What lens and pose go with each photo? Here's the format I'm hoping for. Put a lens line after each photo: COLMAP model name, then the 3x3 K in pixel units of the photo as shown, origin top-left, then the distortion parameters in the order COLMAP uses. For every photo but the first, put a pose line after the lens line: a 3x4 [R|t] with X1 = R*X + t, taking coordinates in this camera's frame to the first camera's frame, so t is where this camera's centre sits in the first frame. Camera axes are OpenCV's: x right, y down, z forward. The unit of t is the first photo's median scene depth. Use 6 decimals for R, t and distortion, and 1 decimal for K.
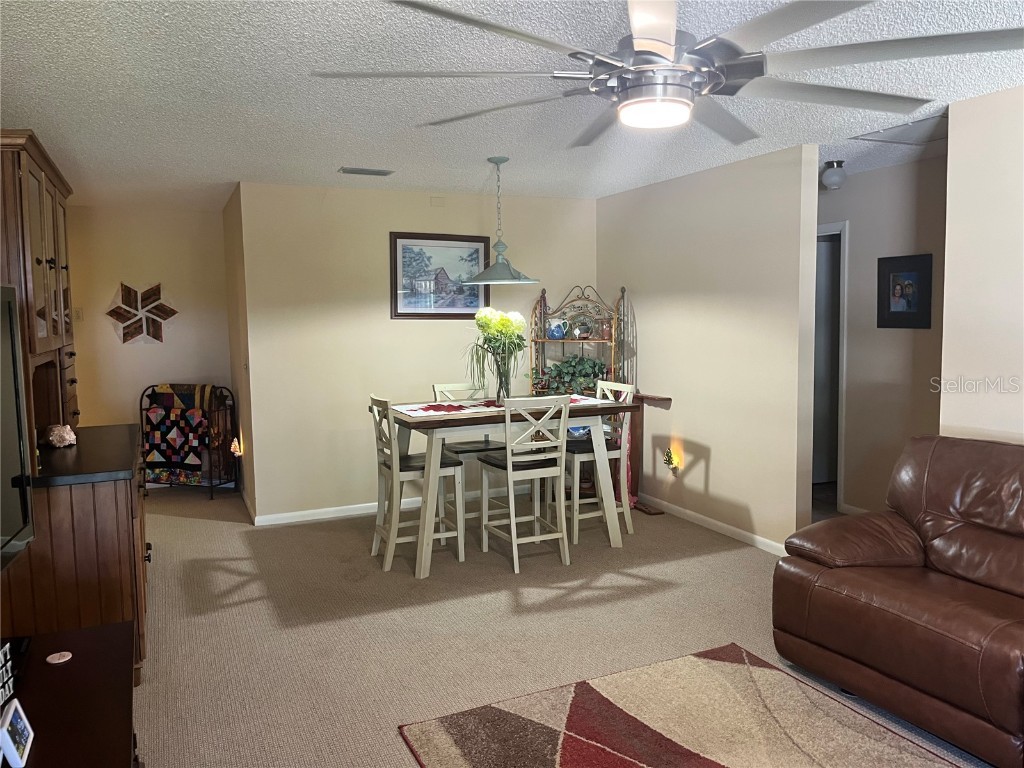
lens RADIAL K [[784.2, 0, 517.3], [0, 784.2, 393.7], [0, 0, 1]] dist [0.046928, 0.000081]
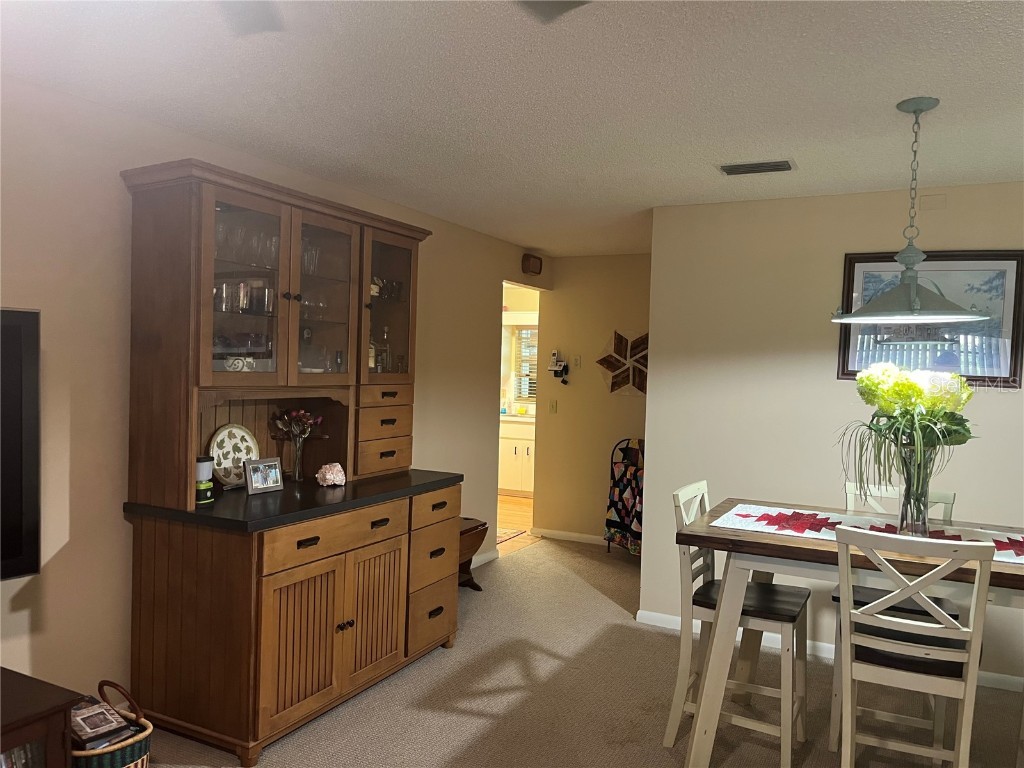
lens RADIAL K [[784.2, 0, 517.3], [0, 784.2, 393.7], [0, 0, 1]] dist [0.046928, 0.000081]
pose [[0.631723, 0.063166, -0.772617, 0.193297], [-0.121093, 0.992480, -0.017869, -0.034604], [0.765678, 0.104847, 0.634621, 0.334752]]
